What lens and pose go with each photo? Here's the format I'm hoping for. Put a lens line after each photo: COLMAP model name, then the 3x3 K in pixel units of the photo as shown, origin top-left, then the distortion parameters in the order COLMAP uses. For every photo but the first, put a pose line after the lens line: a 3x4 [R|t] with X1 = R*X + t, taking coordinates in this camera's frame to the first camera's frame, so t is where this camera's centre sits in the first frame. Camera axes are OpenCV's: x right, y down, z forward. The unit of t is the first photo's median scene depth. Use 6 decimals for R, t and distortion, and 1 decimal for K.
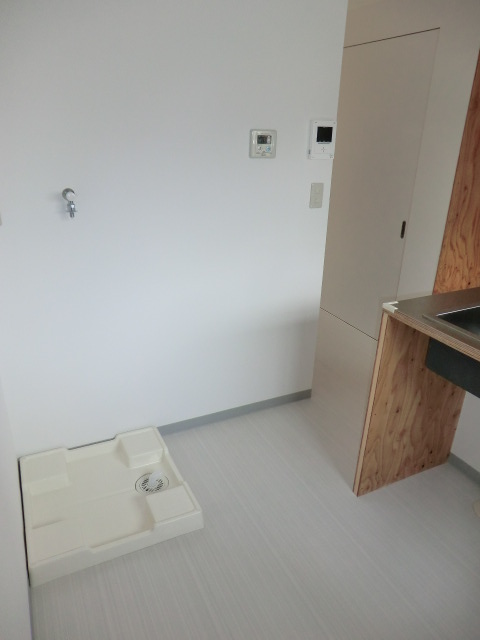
lens RADIAL K [[469.1, 0, 242.8], [0, 469.1, 321.2], [0, 0, 1]] dist [-0.098025, 0.113677]
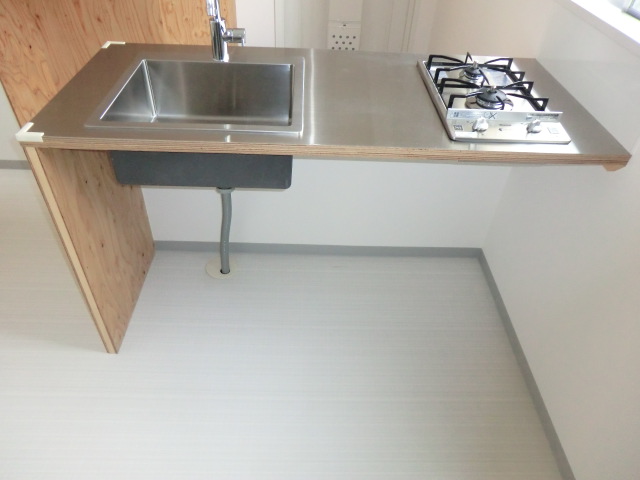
lens RADIAL K [[469.1, 0, 319.9], [0, 469.1, 235.1], [0, 0, 1]] dist [-0.098025, 0.113677]
pose [[0.428082, -0.599051, 0.676671, -0.031128], [0.319223, 0.800710, 0.506912, -0.096096], [-0.845484, -0.000991, 0.534000, 0.239230]]
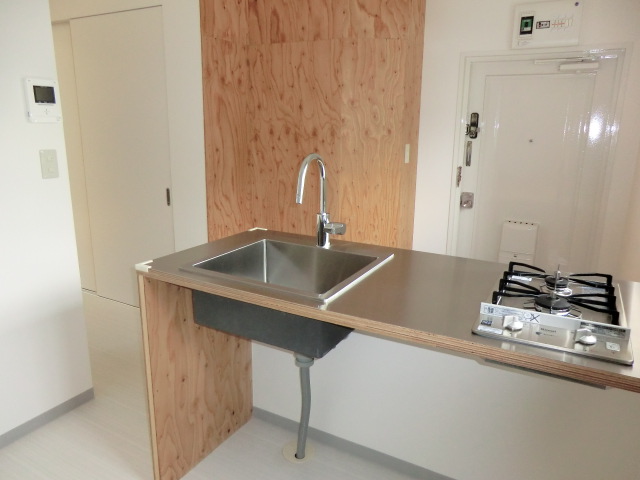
lens RADIAL K [[469.1, 0, 319.9], [0, 469.1, 235.1], [0, 0, 1]] dist [-0.098025, 0.113677]
pose [[0.826428, -0.147331, 0.543424, 0.097238], [0.228007, 0.970051, -0.083753, 0.051607], [-0.514810, 0.193121, 0.835270, 0.046738]]
